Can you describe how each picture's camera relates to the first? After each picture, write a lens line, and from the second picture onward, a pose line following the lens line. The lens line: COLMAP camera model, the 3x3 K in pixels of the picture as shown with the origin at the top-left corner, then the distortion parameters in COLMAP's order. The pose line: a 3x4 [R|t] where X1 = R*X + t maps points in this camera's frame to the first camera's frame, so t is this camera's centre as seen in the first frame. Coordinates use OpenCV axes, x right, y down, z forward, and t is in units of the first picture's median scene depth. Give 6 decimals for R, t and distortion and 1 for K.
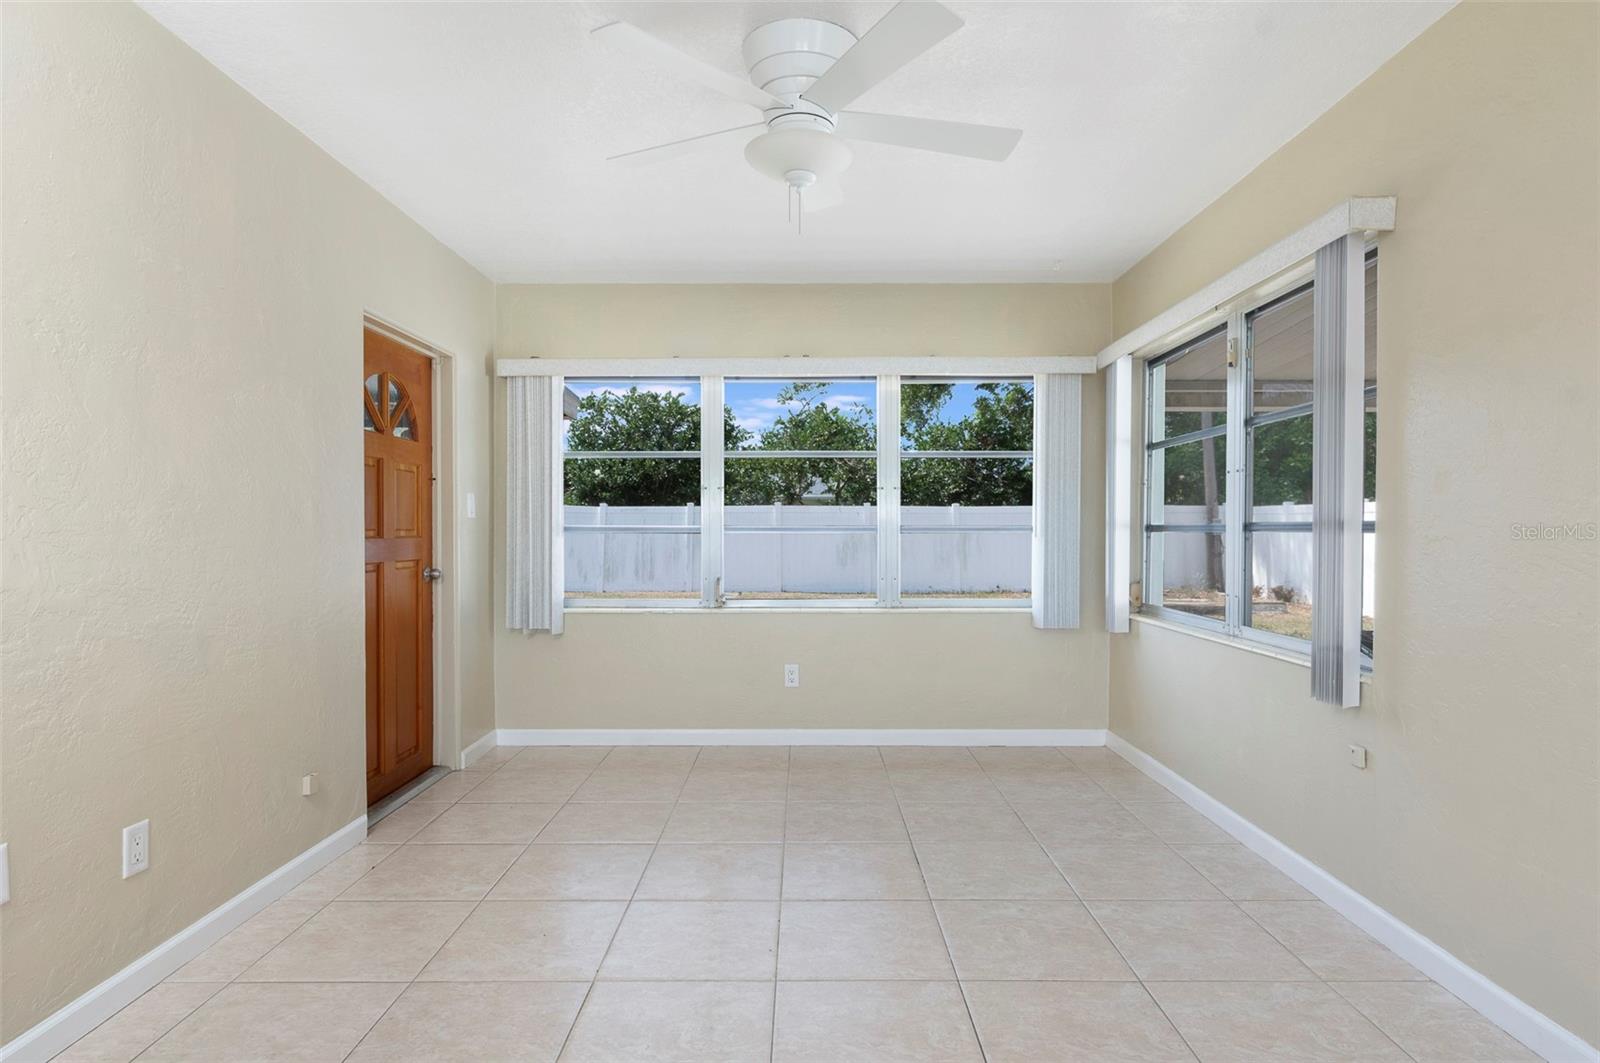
lens RADIAL K [[848.5, 0, 803.2], [0, 848.5, 532.8], [0, 0, 1]] dist [0.003229, 0.001017]
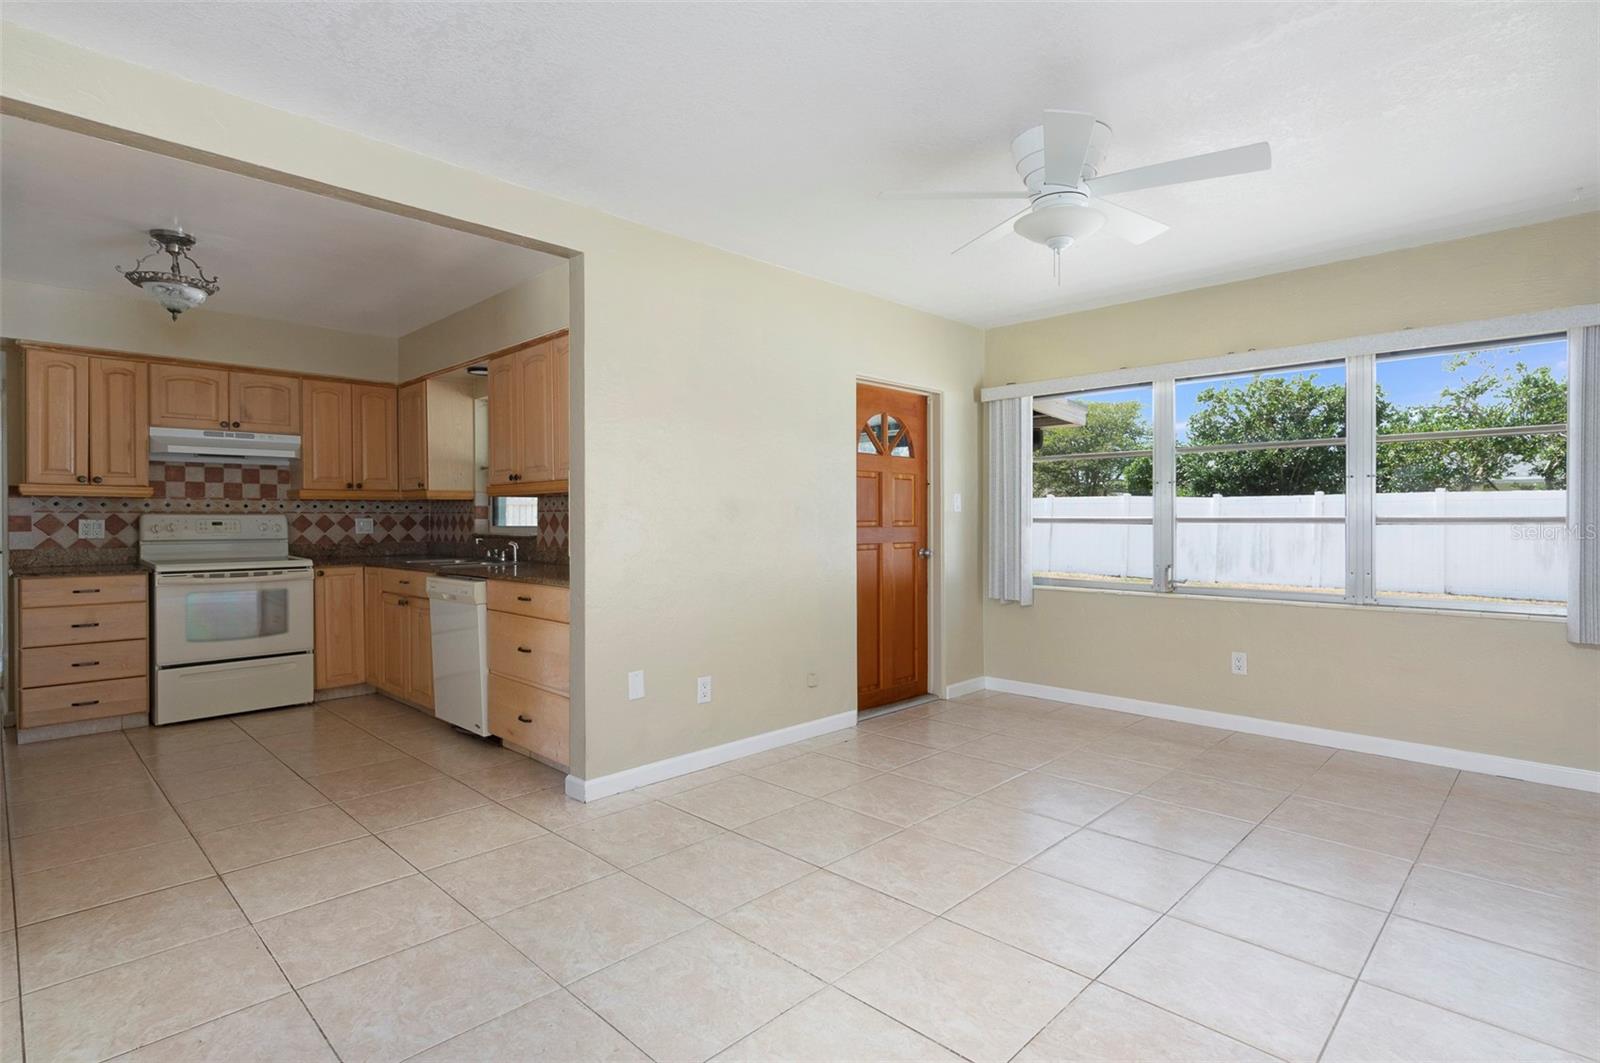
lens RADIAL K [[798.6, 0, 817.7], [0, 798.6, 527.1], [0, 0, 1]] dist [0.001872, 0.002653]
pose [[0.725801, 0.006610, -0.687873, 0.292357], [-0.003109, 0.999975, 0.006328, -0.001178], [0.687897, -0.002454, 0.725804, -0.053466]]
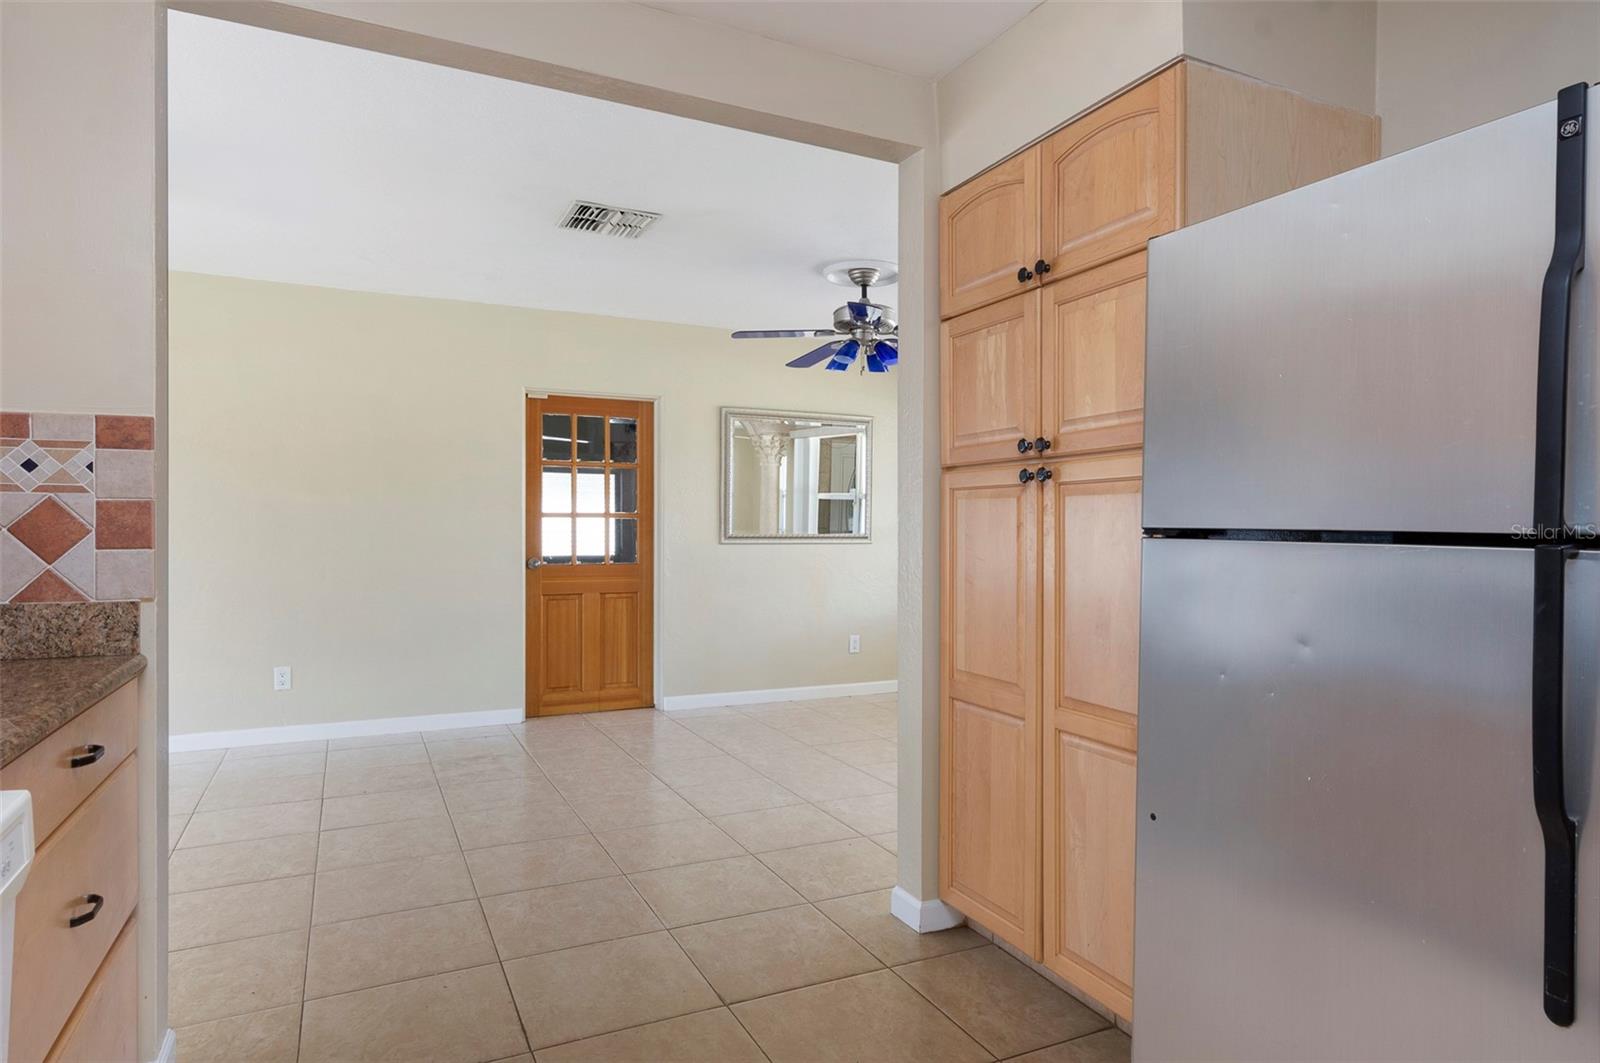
lens RADIAL K [[925.0, 0, 801.2], [0, 925.0, 539.9], [0, 0, 1]] dist [-0.002336, -0.001755]
pose [[-0.443501, -0.007394, 0.896243, -0.935804], [0.002539, 0.999952, 0.009505, 0.000960], [-0.896270, 0.006491, -0.443461, 0.265395]]
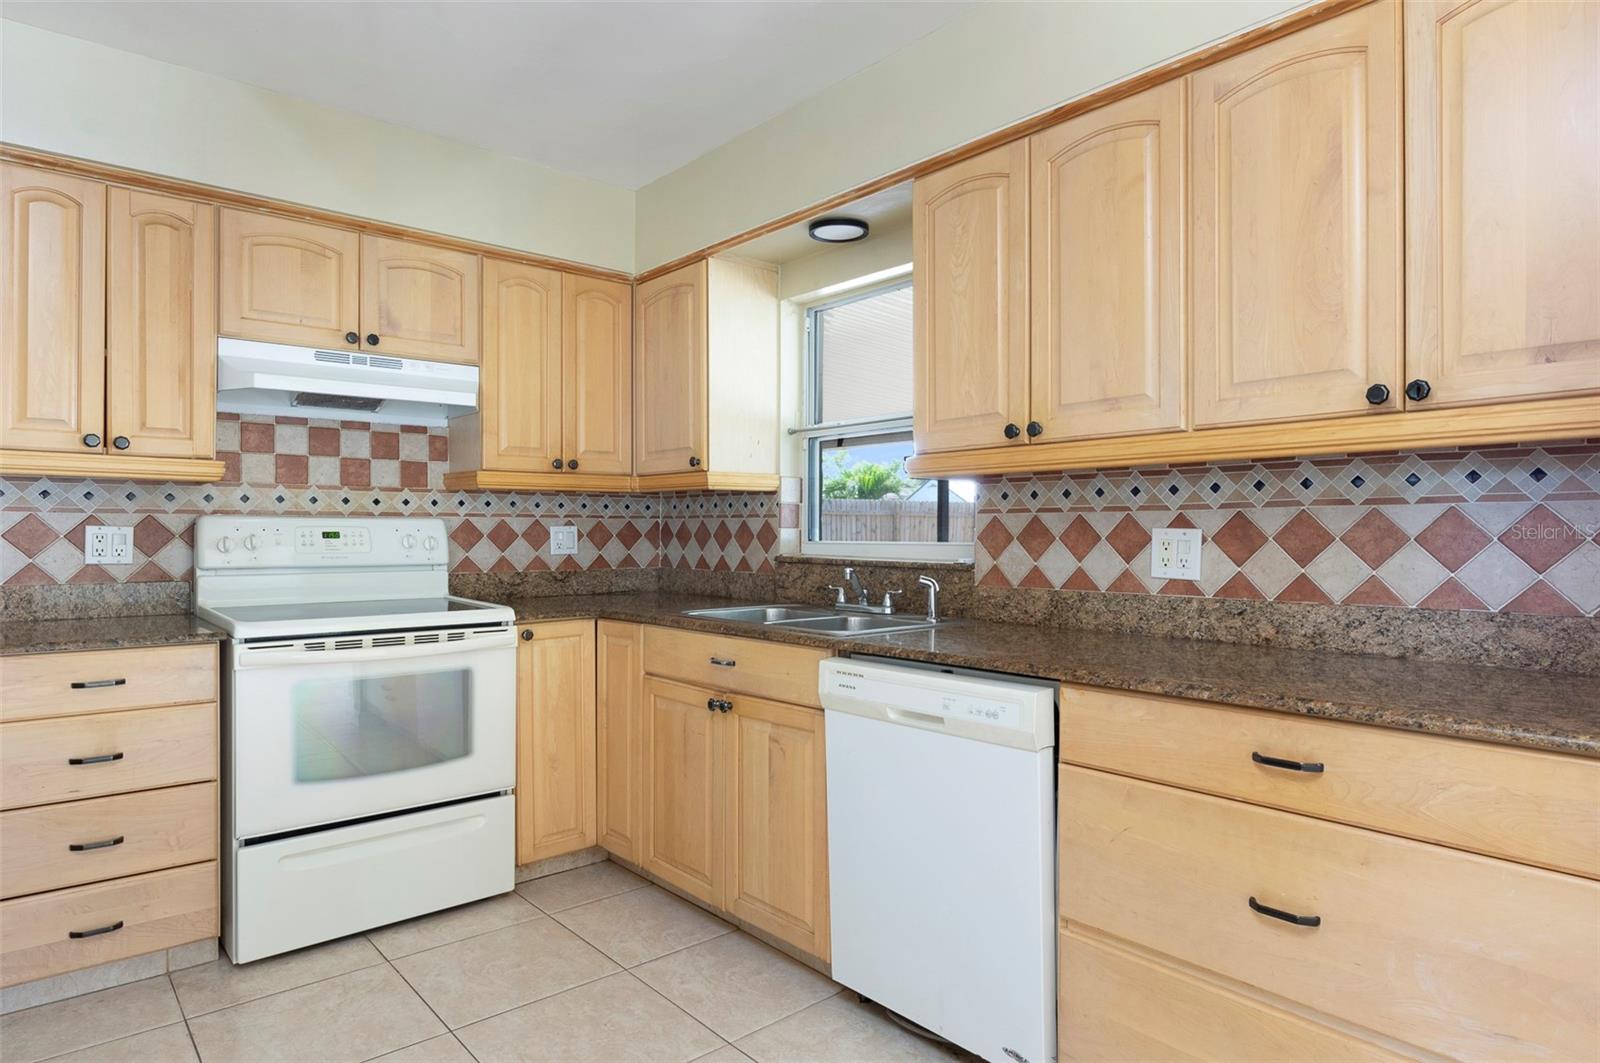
lens RADIAL K [[925.0, 0, 801.2], [0, 925.0, 539.9], [0, 0, 1]] dist [-0.002336, -0.001755]
pose [[0.659454, 0.009879, -0.751680, -0.392741], [-0.007444, 0.999950, 0.006612, 0.000440], [0.751708, 0.001235, 0.659495, -0.002171]]
